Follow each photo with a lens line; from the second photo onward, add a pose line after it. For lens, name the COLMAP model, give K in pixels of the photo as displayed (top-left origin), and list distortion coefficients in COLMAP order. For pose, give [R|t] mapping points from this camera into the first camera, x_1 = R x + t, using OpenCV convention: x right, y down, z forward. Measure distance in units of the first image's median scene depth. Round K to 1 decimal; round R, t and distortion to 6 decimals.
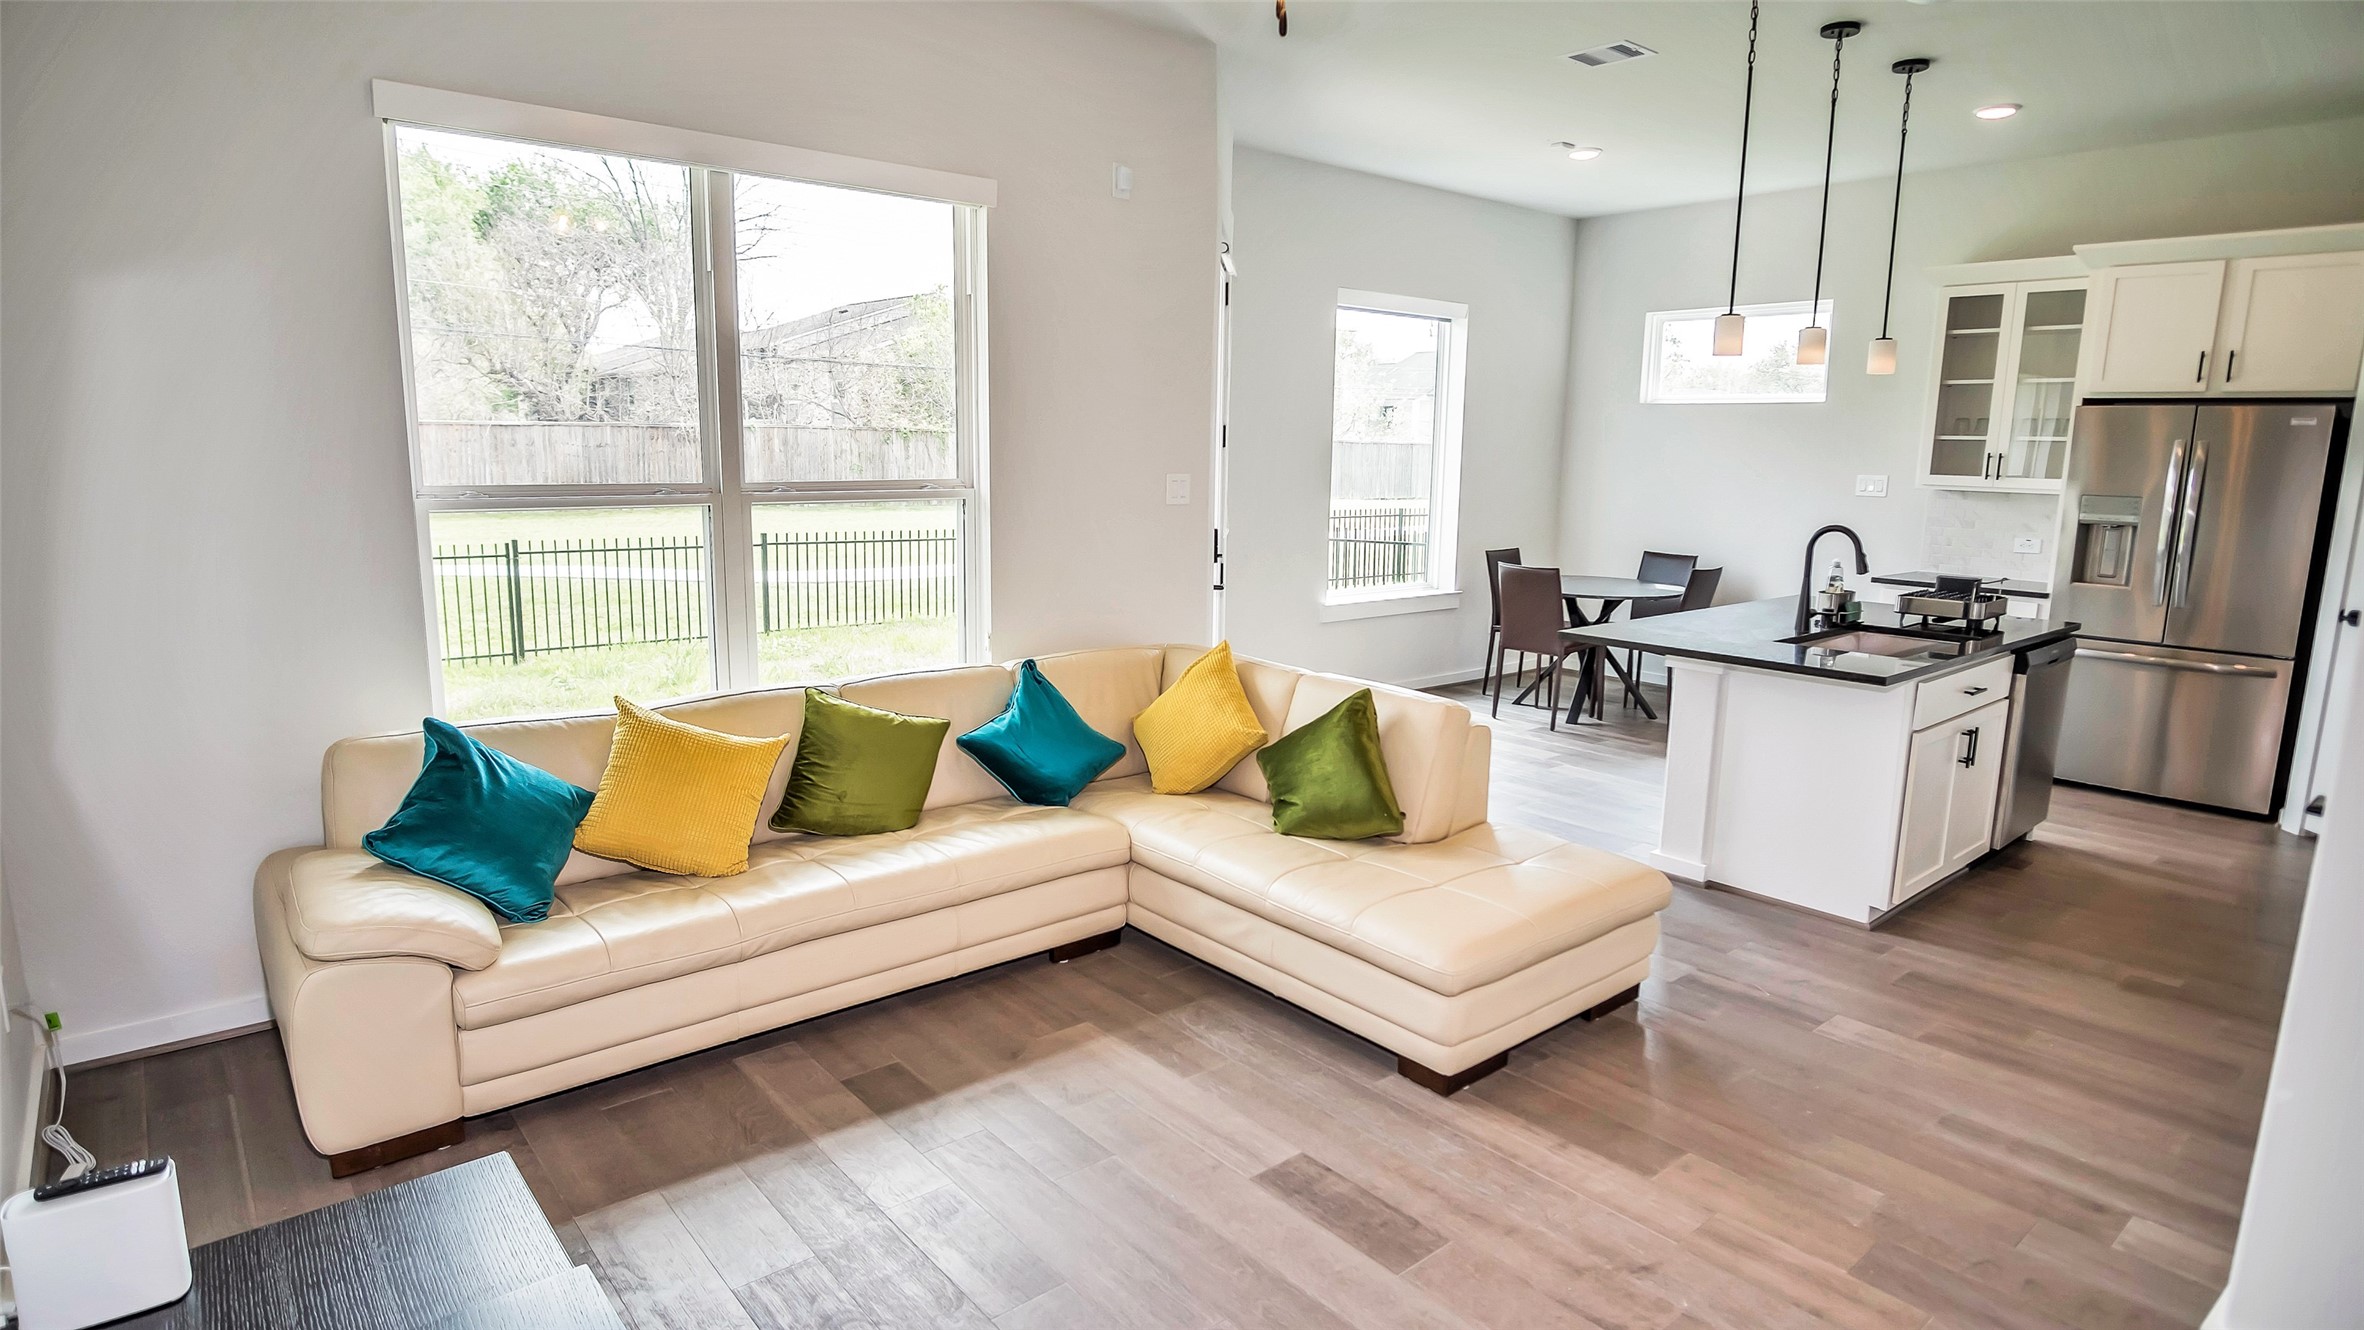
lens RADIAL K [[1262.4, 0, 1171.3], [0, 1262.4, 662.9], [0, 0, 1]] dist [-0.035101, 0.009761]
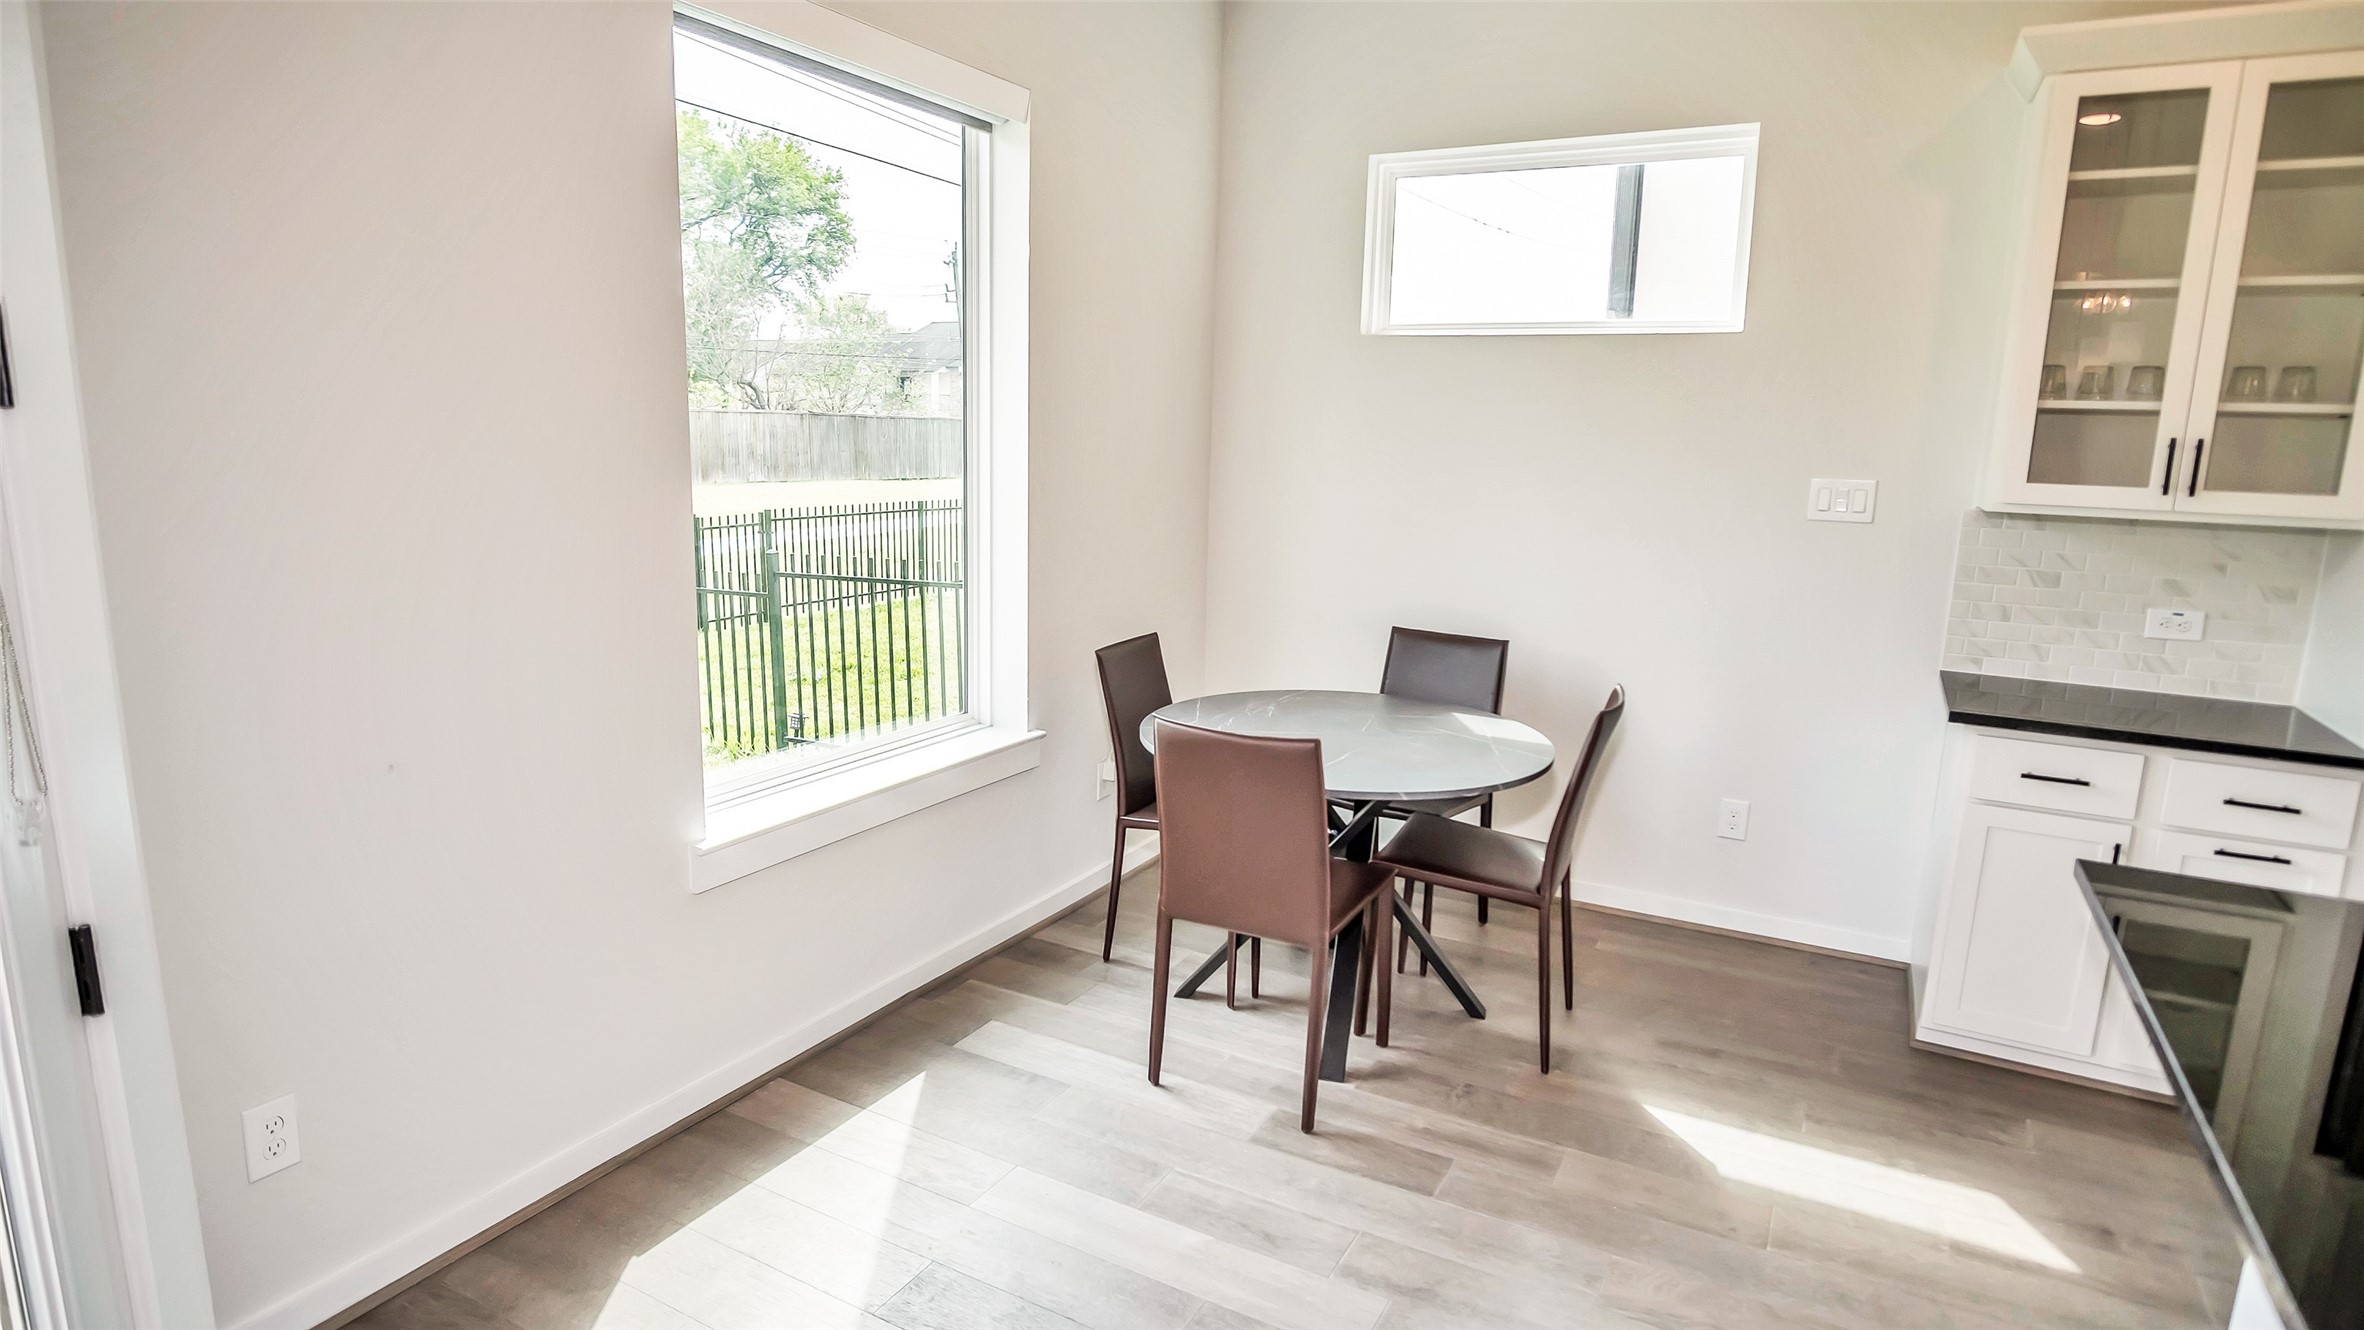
lens RADIAL K [[1262.4, 0, 1171.3], [0, 1262.4, 662.9], [0, 0, 1]] dist [-0.035101, 0.009761]
pose [[0.932729, -0.059784, 0.355586, 0.165596], [0.053033, 0.998180, 0.028714, -0.138615], [-0.356656, -0.007925, 0.934202, 0.824288]]
